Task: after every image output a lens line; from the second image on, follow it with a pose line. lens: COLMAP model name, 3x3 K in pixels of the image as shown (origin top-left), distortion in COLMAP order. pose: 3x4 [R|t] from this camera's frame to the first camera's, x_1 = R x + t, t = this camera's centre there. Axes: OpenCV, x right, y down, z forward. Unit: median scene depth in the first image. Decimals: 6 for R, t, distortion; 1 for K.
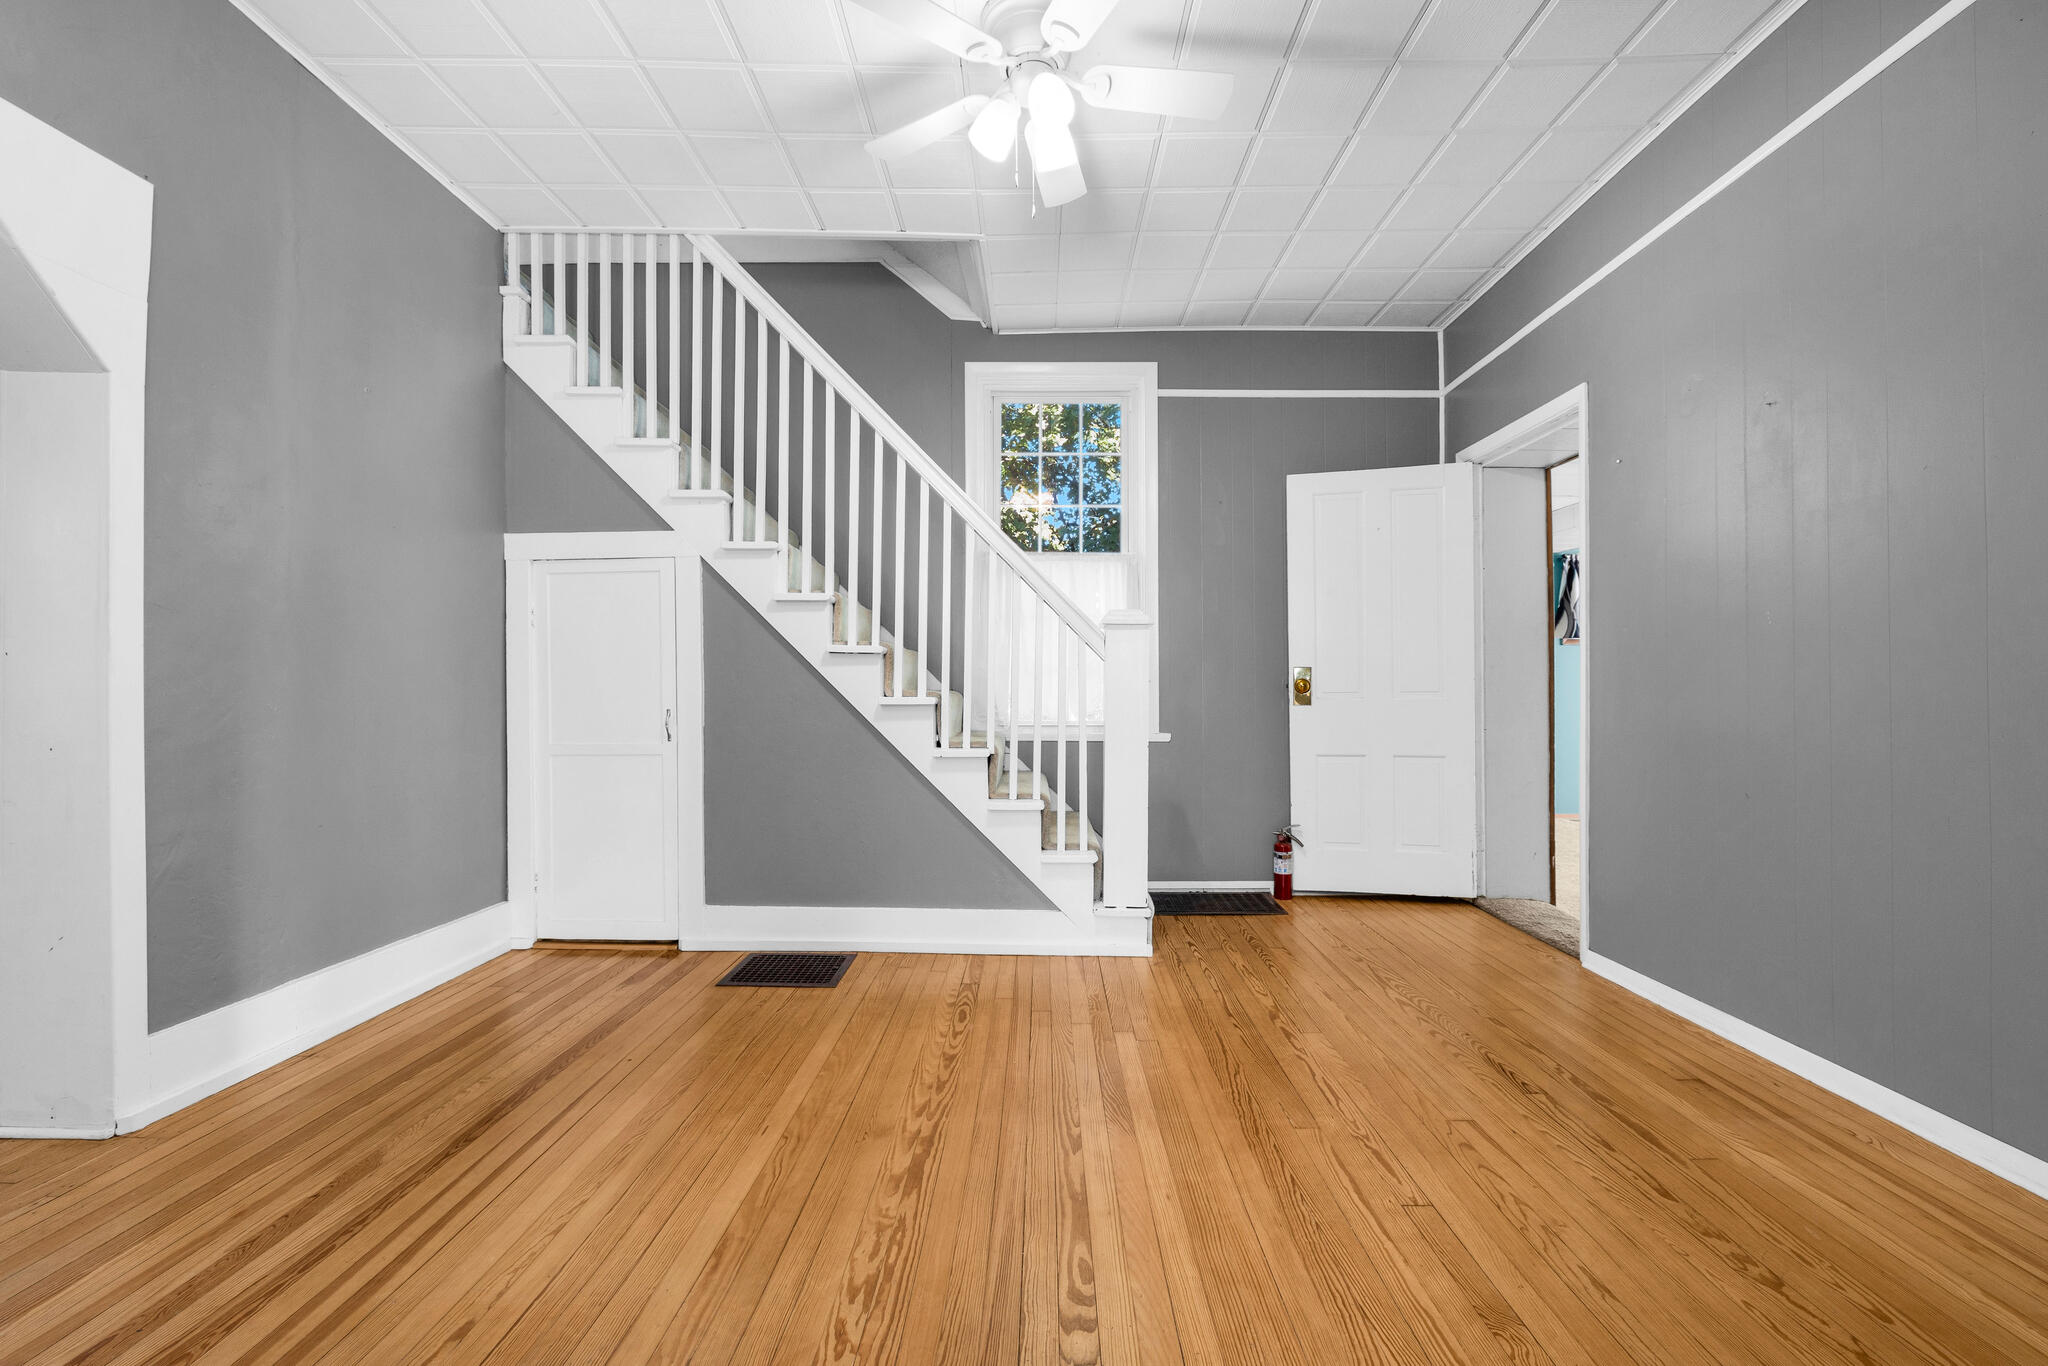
lens RADIAL K [[862.3, 0, 1027.8], [0, 862.3, 682.7], [0, 0, 1]] dist [-0.001514, 0.000386]
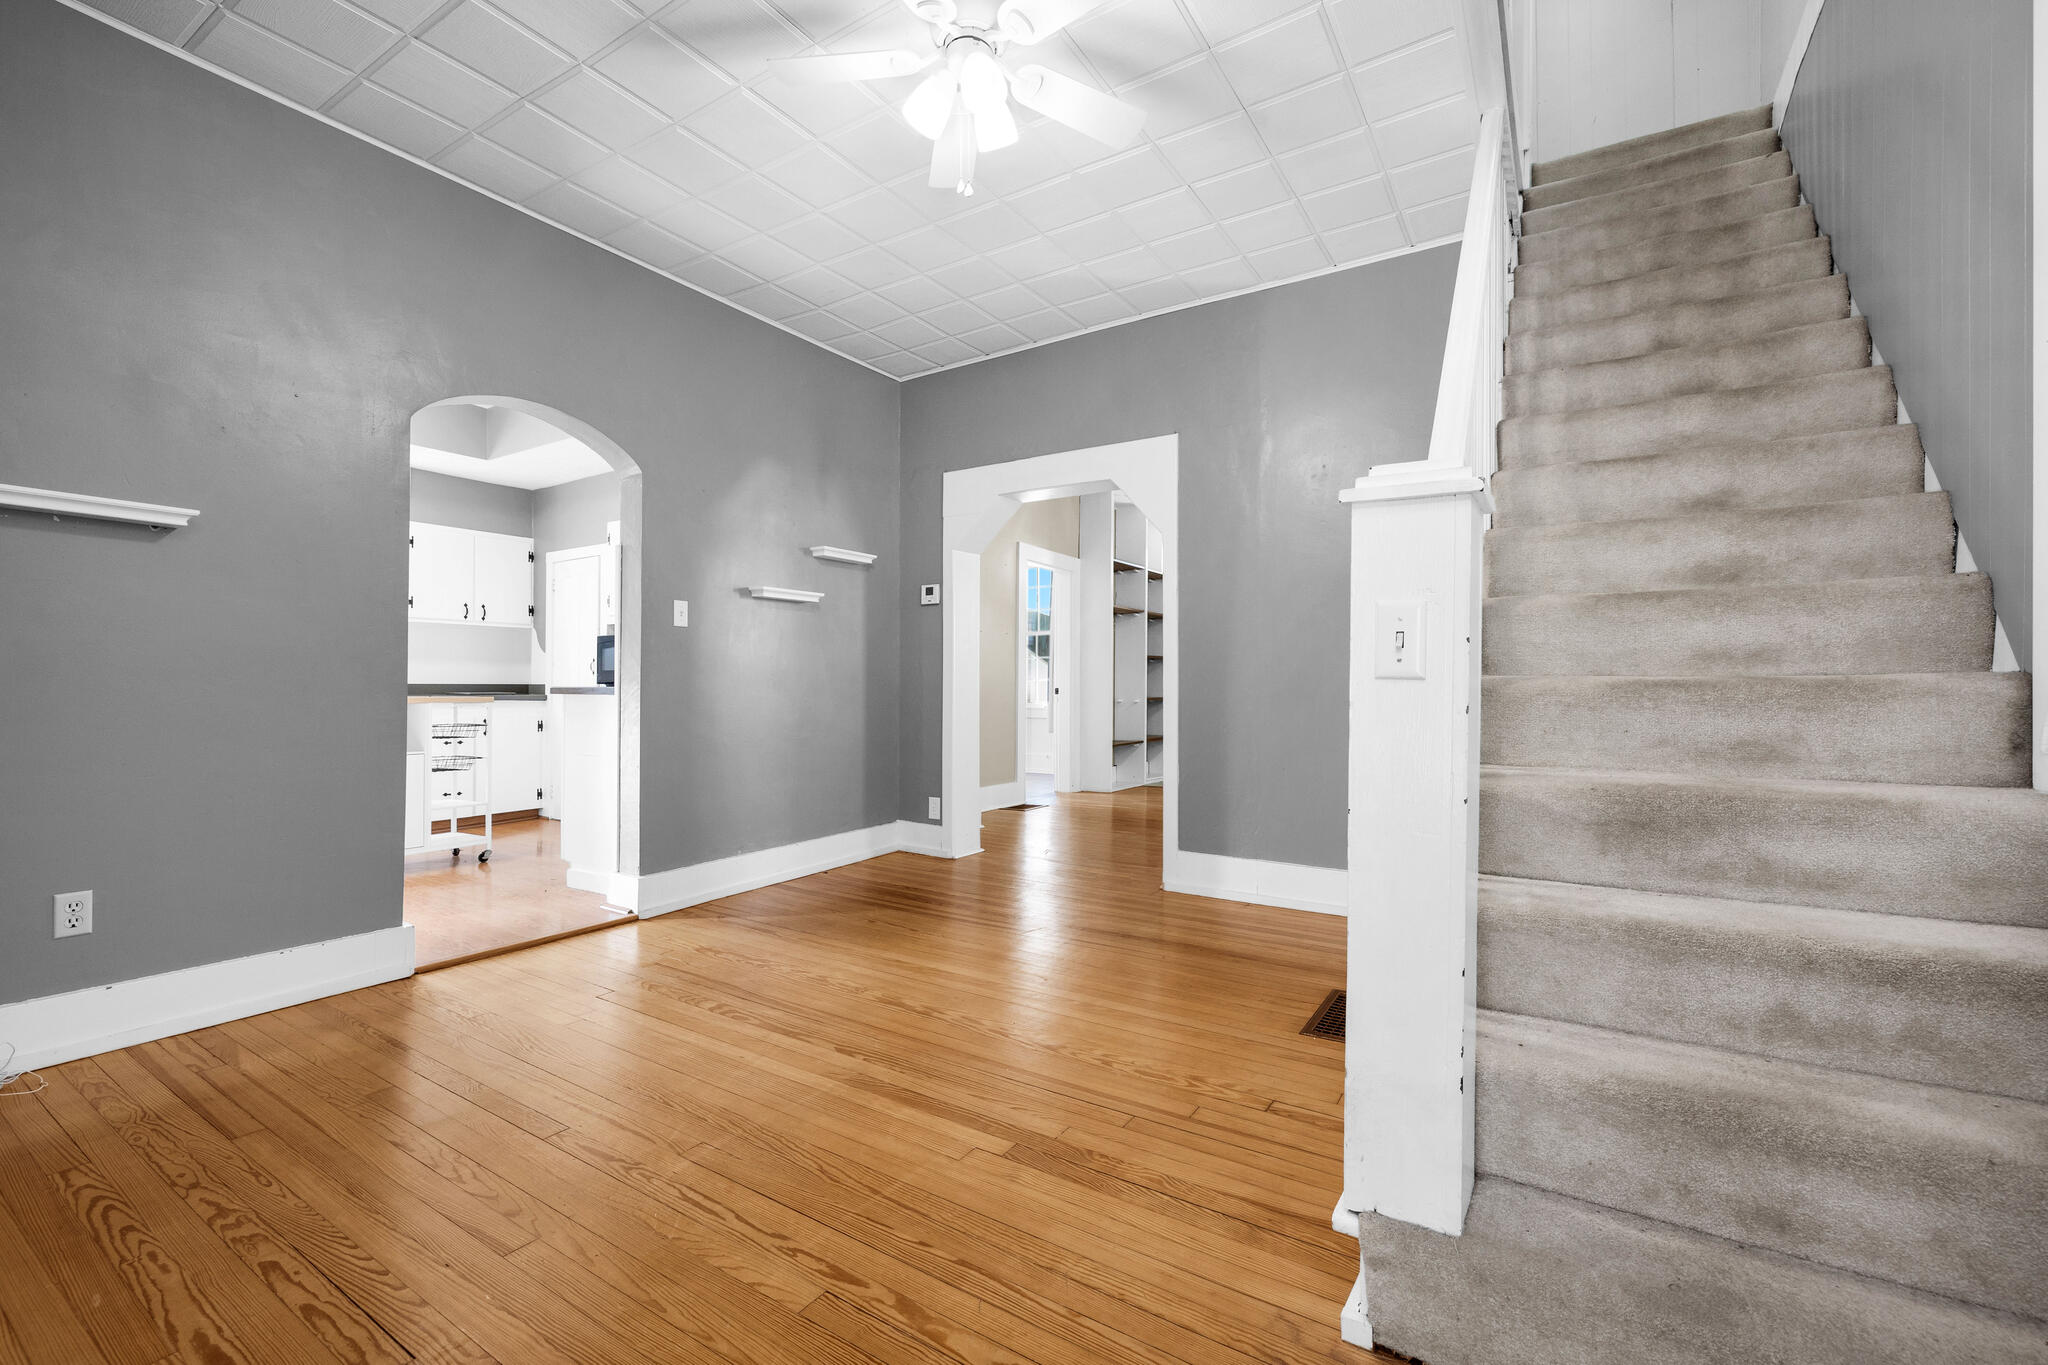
lens RADIAL K [[862.3, 0, 1027.8], [0, 862.3, 682.2], [0, 0, 1]] dist [-0.001514, 0.000386]
pose [[-0.524145, -0.004696, -0.851616, 0.566167], [0.007996, 0.999914, -0.010435, 0.017665], [0.851591, -0.012279, -0.524063, 1.101262]]
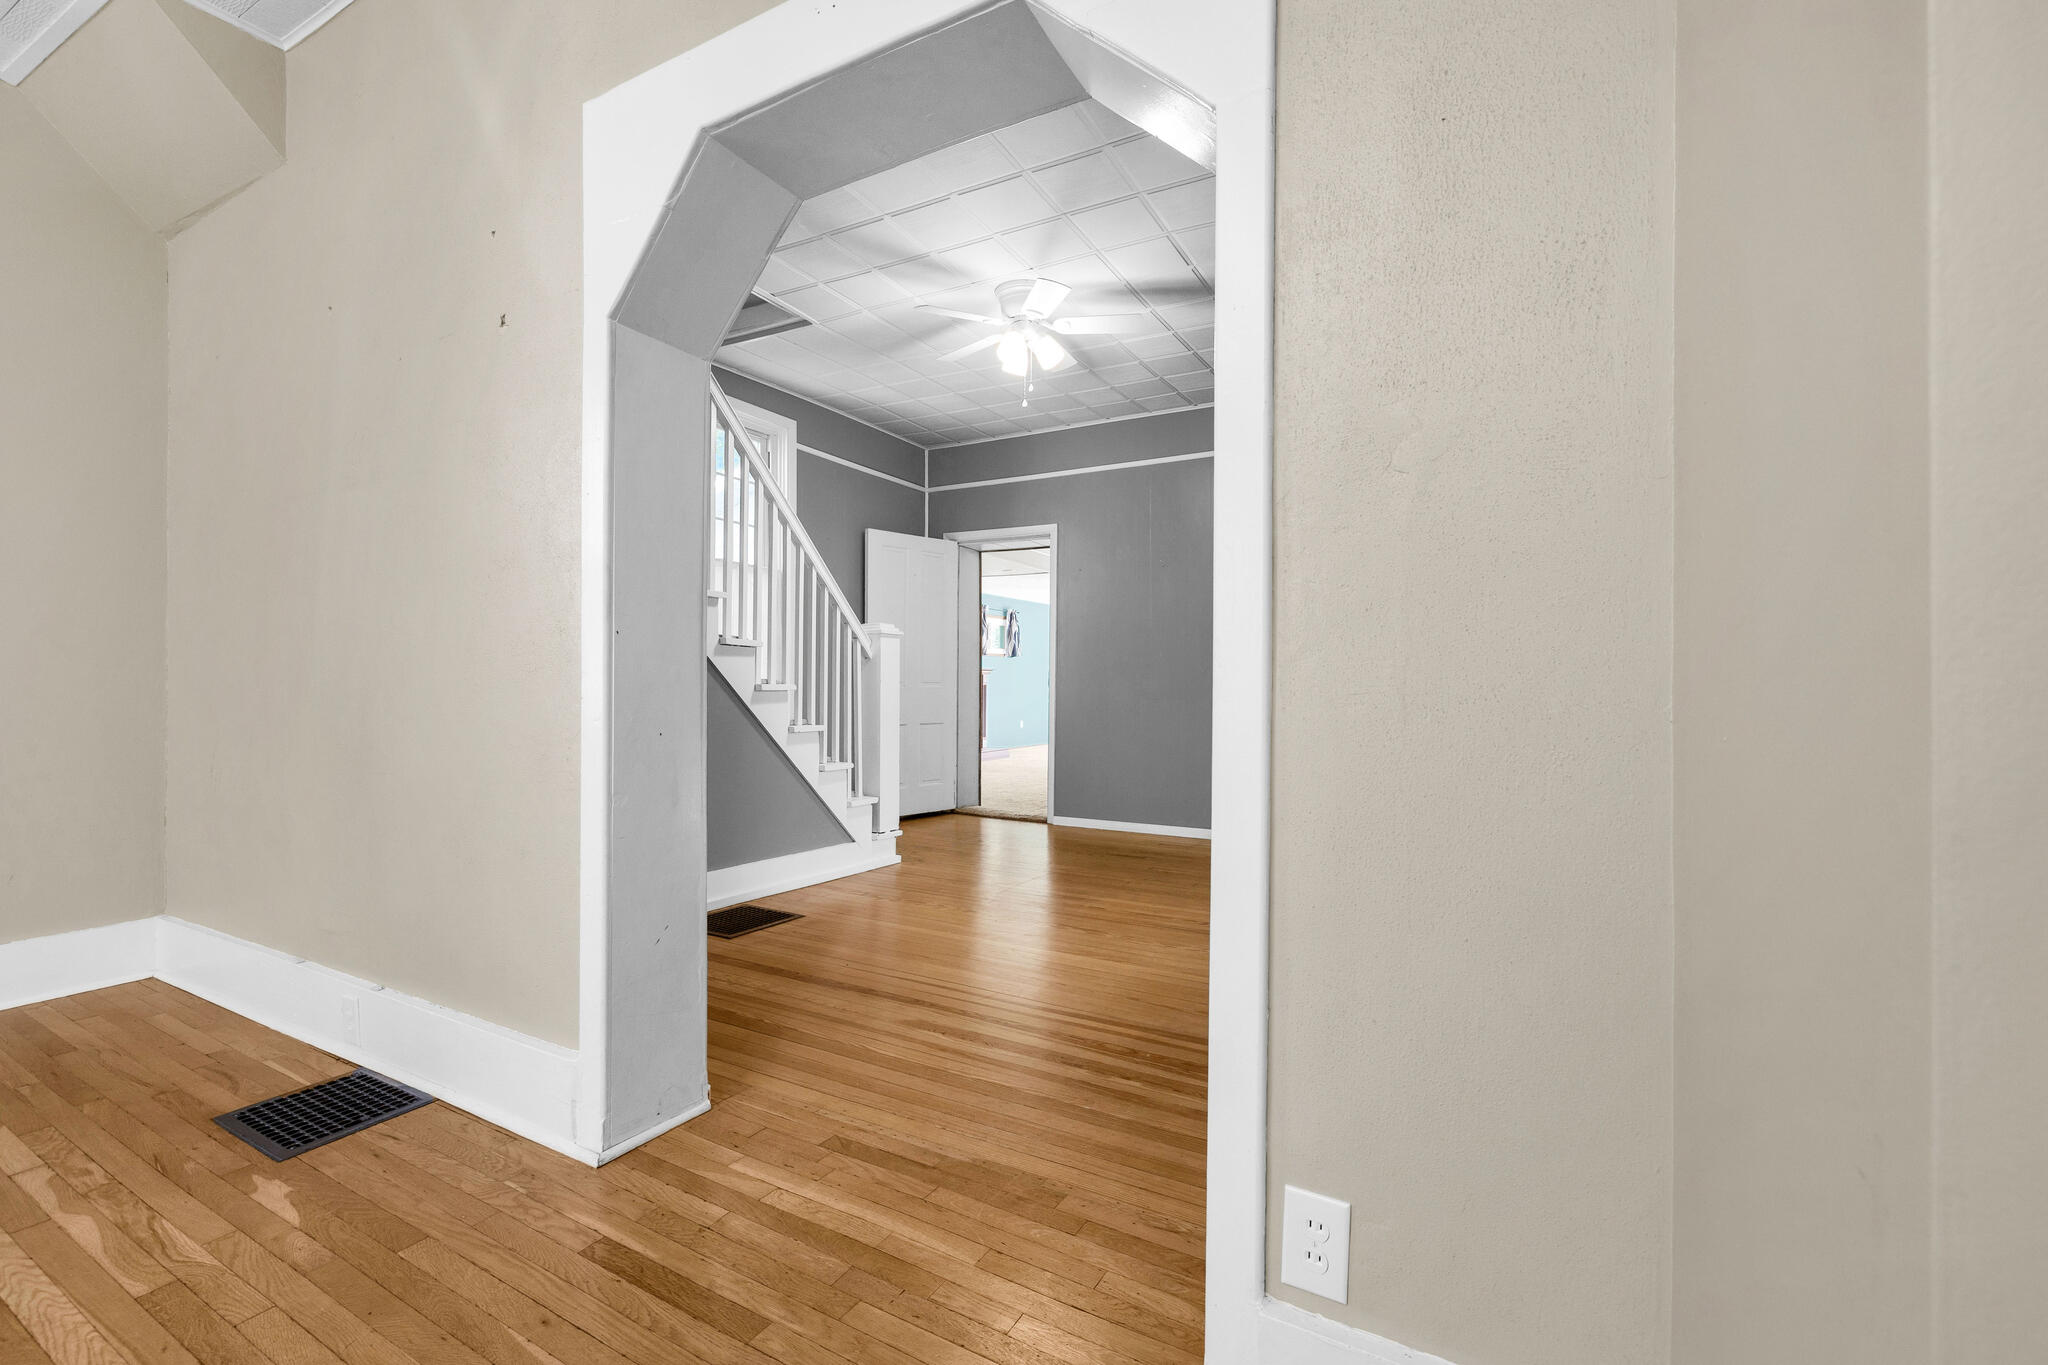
lens RADIAL K [[876.6, 0, 1018.9], [0, 876.6, 684.3], [0, 0, 1]] dist [-0.002759, -0.000331]
pose [[0.489360, 0.005250, 0.872066, -1.072751], [-0.017550, 0.999839, 0.003830, 0.006321], [-0.871905, -0.017179, 0.489373, 0.101462]]
